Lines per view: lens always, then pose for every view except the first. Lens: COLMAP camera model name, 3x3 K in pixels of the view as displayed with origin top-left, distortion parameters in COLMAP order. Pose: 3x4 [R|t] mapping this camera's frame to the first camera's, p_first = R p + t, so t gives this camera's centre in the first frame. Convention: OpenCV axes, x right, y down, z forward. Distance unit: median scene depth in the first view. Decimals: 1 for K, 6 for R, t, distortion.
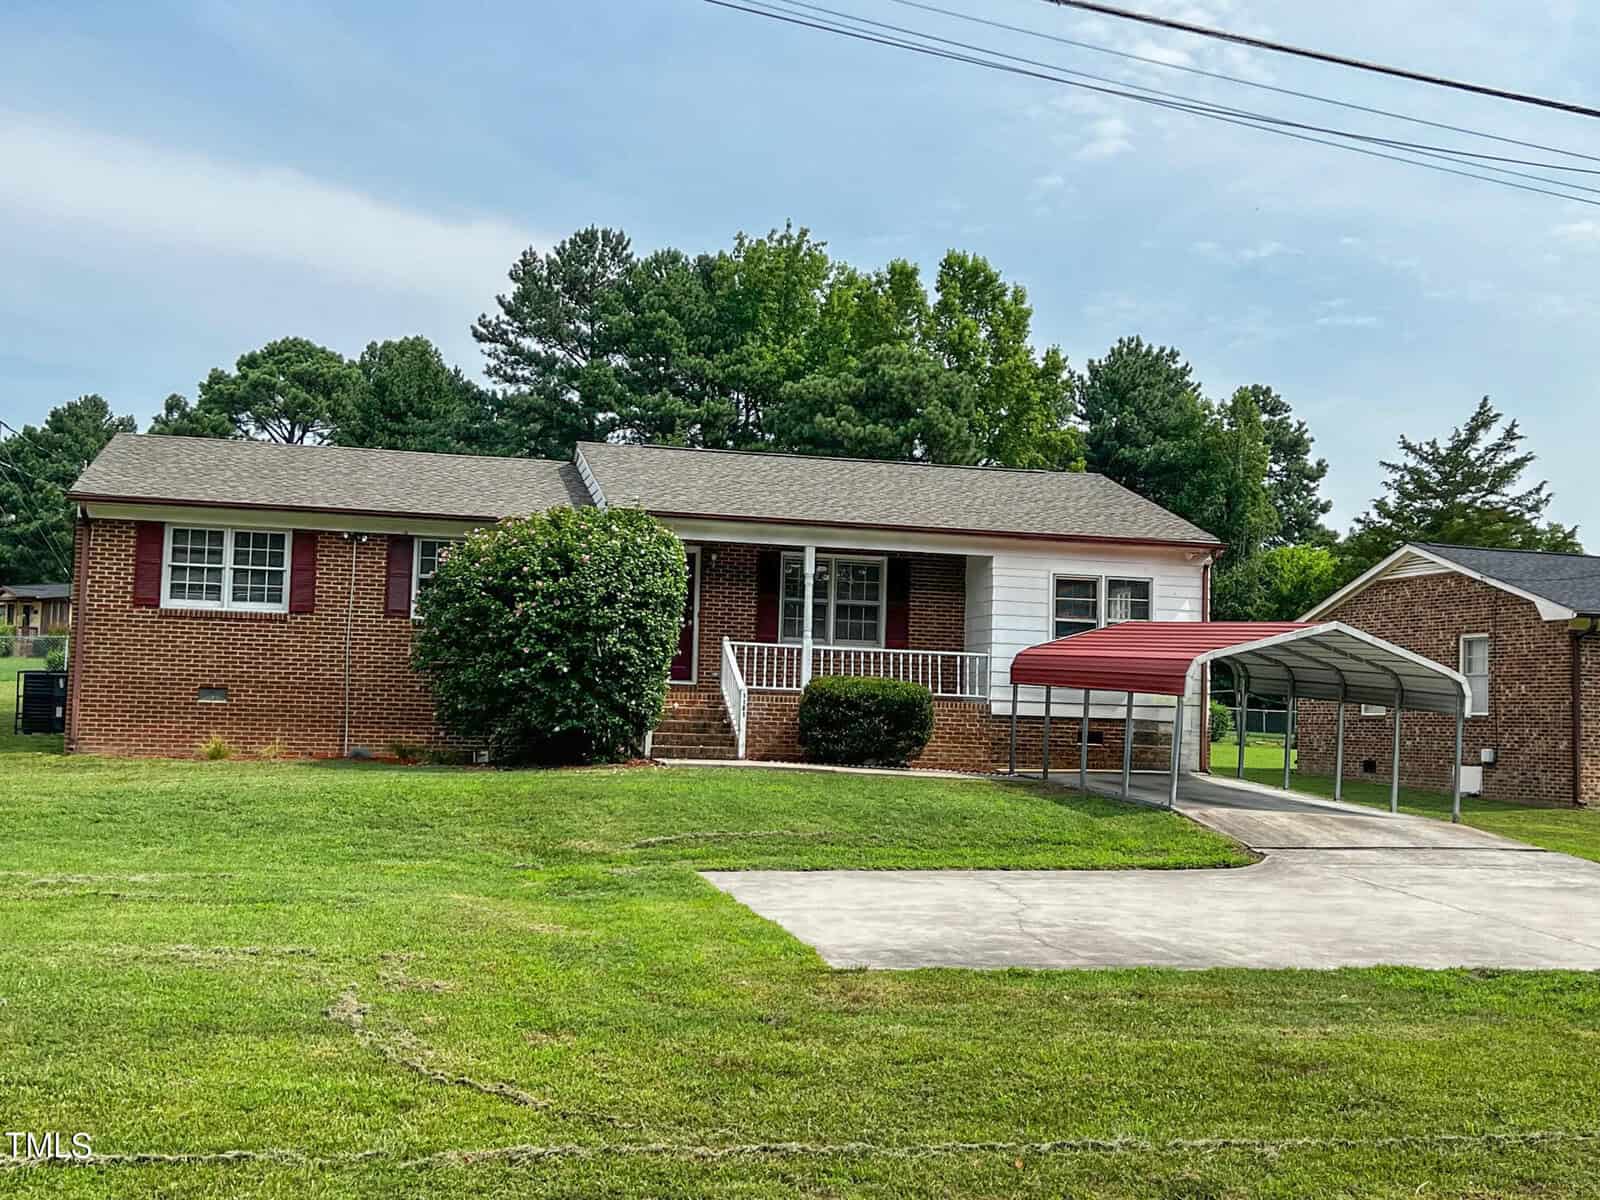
lens RADIAL K [[1869.9, 0, 800.2], [0, 1869.9, 596.0], [0, 0, 1]] dist [0.072641, 0.000000]
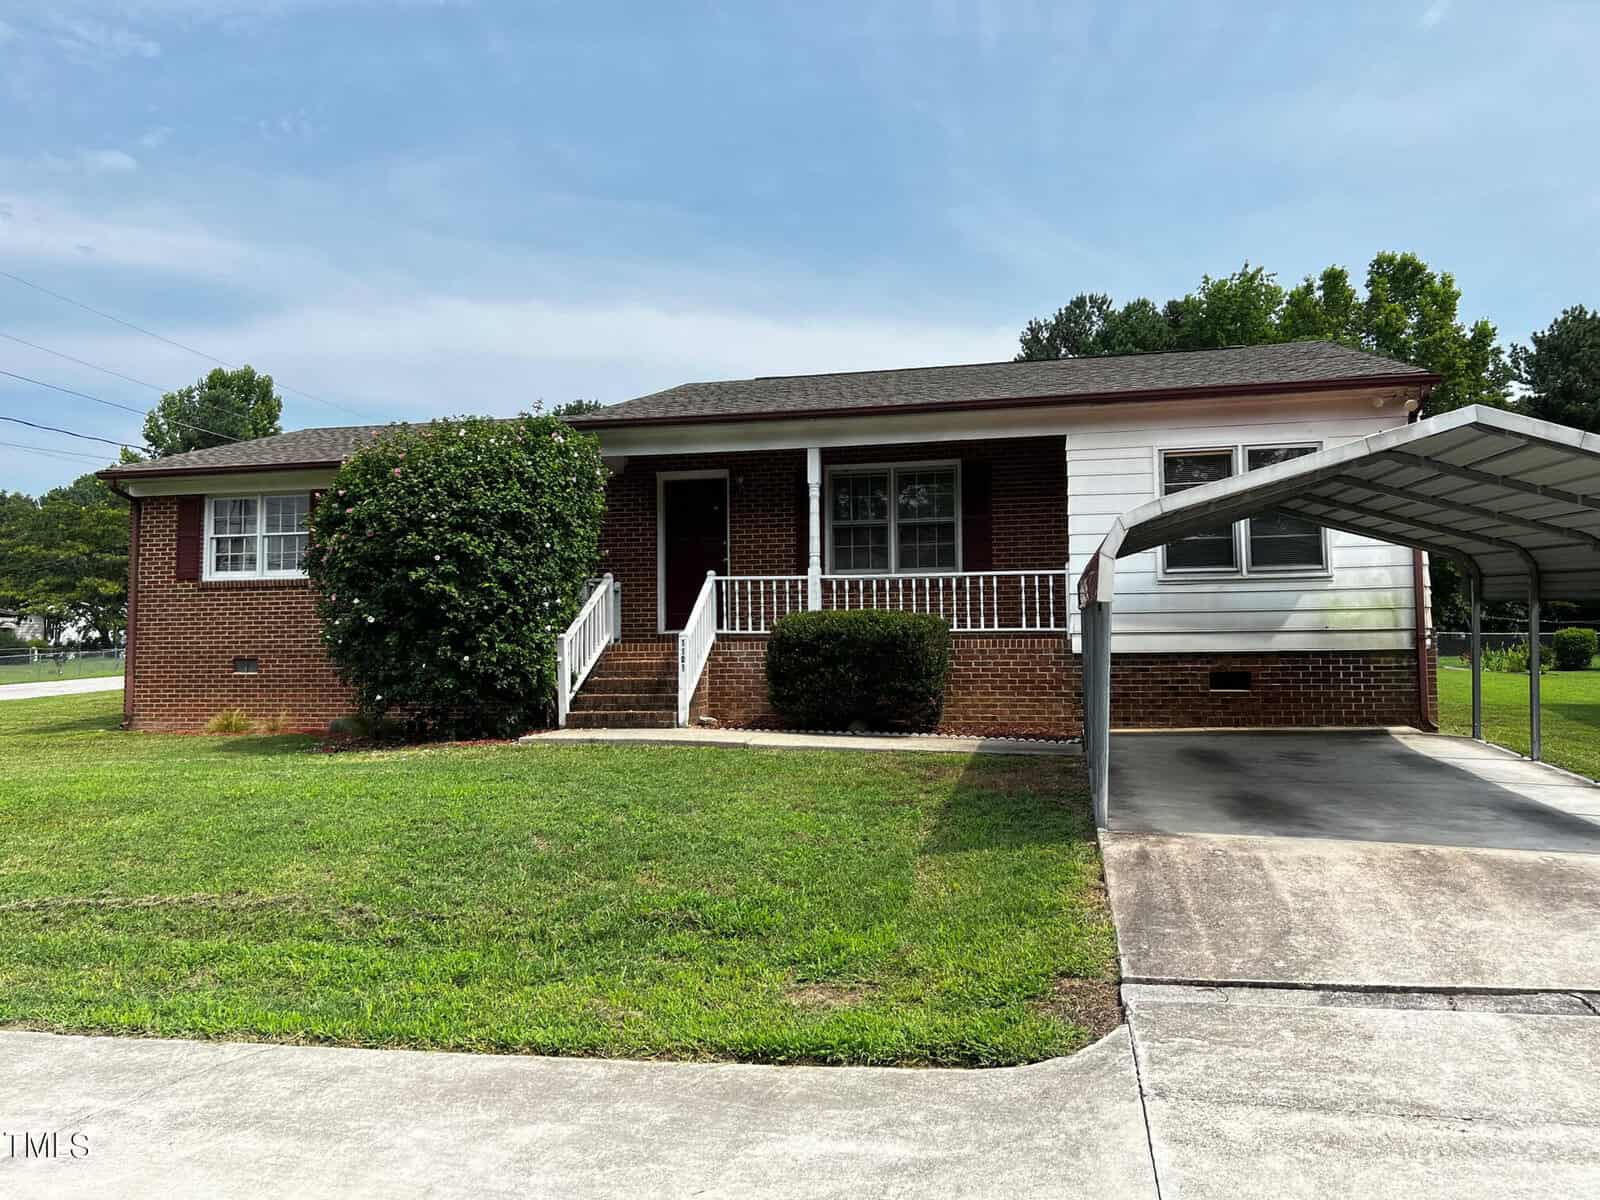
lens RADIAL K [[1180.6, 0, 795.3], [0, 1180.6, 593.3], [0, 0, 1]] dist [0.072582, -0.098097]
pose [[0.897494, -0.064105, -0.436342, 0.080857], [0.064705, 0.997813, -0.013503, 0.015430], [0.436253, -0.016114, 0.899680, 0.211414]]
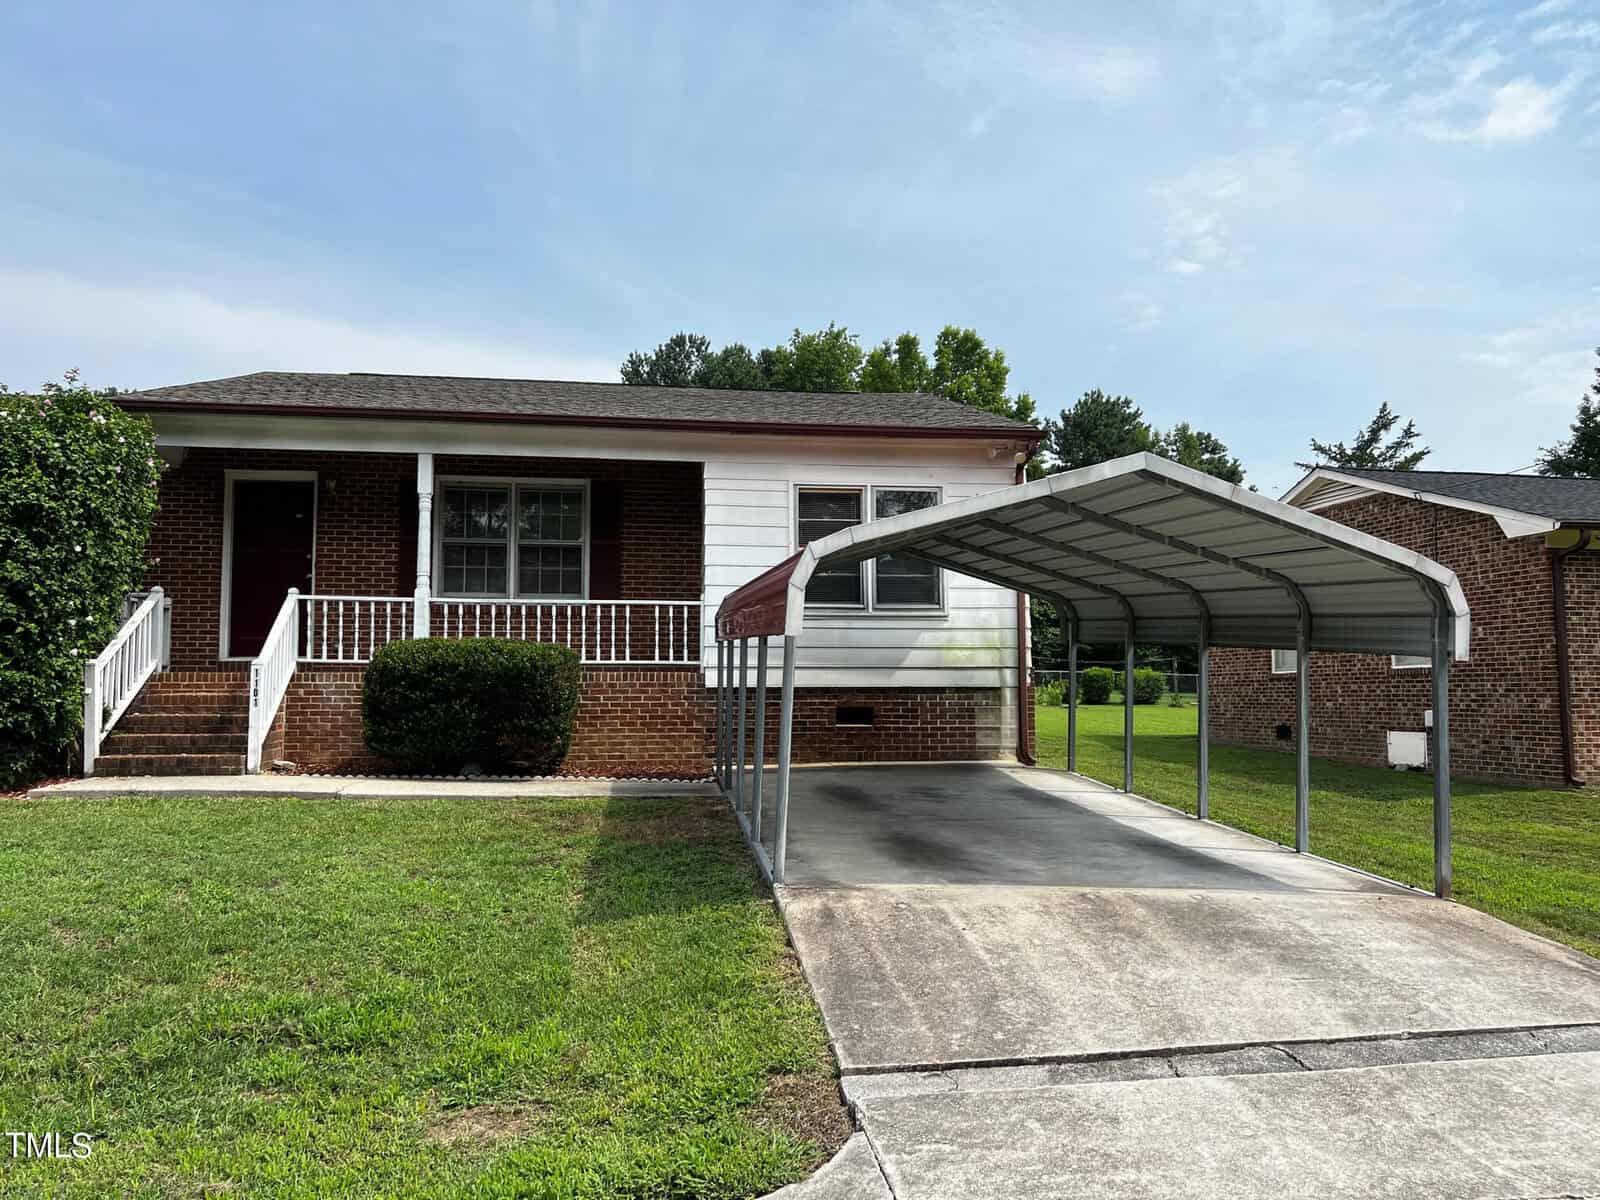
lens RADIAL K [[1180.6, 0, 797.4], [0, 1180.6, 602.9], [0, 0, 1]] dist [0.072582, -0.098097]
pose [[0.993790, -0.038973, -0.104227, 0.071464], [0.037859, 0.999203, -0.012647, 0.015067], [0.104636, 0.008623, 0.994473, 0.220892]]
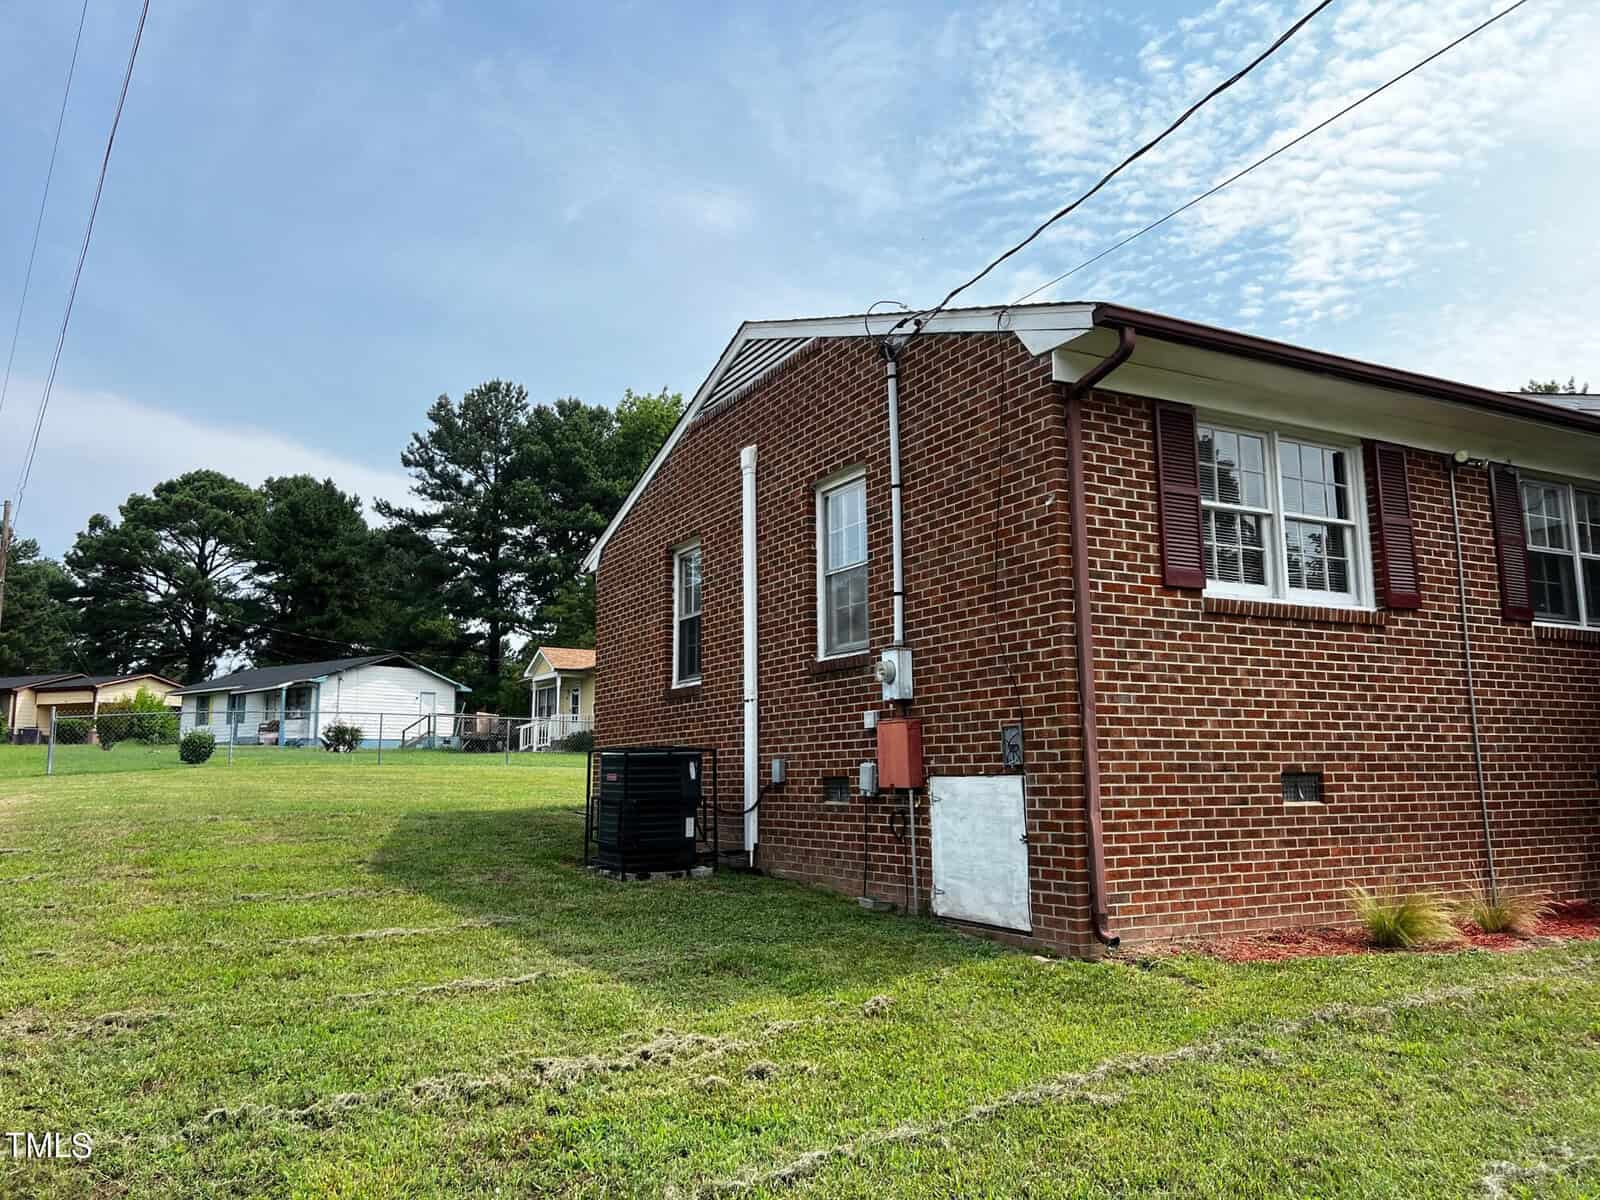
lens RADIAL K [[1180.6, 0, 787.1], [0, 1180.6, 601.0], [0, 0, 1]] dist [0.072582, -0.098097]
pose [[0.962743, -0.001147, 0.270417, -0.189177], [0.020512, 0.997420, -0.068794, 0.009183], [-0.269641, 0.071778, 0.960282, 0.281124]]
